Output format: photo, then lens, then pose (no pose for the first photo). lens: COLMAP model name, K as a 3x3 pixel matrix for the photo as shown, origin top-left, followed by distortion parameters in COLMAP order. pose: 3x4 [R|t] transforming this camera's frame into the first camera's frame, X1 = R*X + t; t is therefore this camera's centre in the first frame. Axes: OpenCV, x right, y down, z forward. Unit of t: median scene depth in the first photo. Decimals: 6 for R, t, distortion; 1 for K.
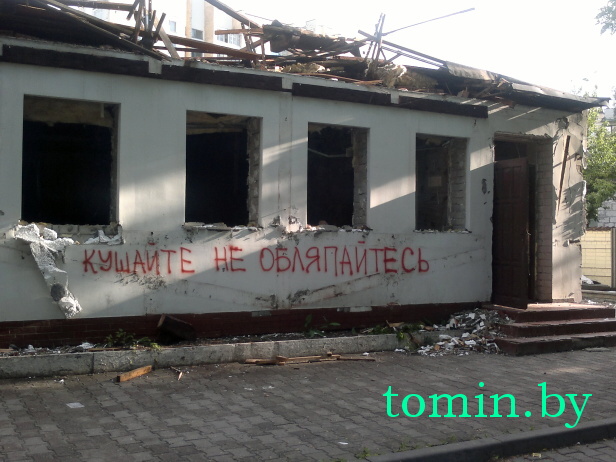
lens RADIAL K [[792.3, 0, 308.0], [0, 792.3, 231.0], [0, 0, 1]] dist [-0.008386, 0.005443]
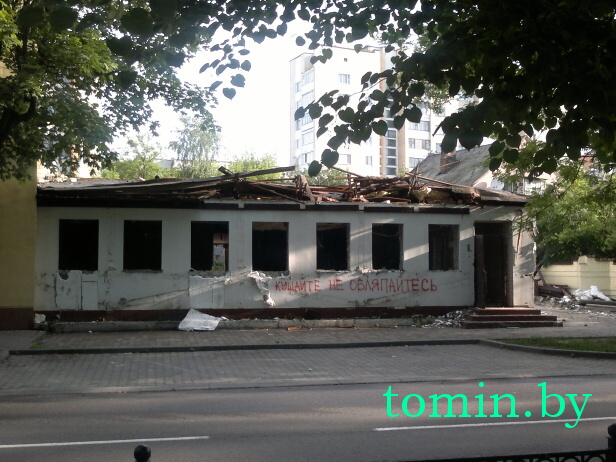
lens RADIAL K [[792.3, 0, 308.0], [0, 792.3, 231.0], [0, 0, 1]] dist [-0.008386, 0.005443]
pose [[0.968638, -0.017090, -0.247888, 0.367467], [0.009689, 0.999471, -0.031045, -0.046540], [0.248287, 0.027670, 0.968291, -1.173296]]
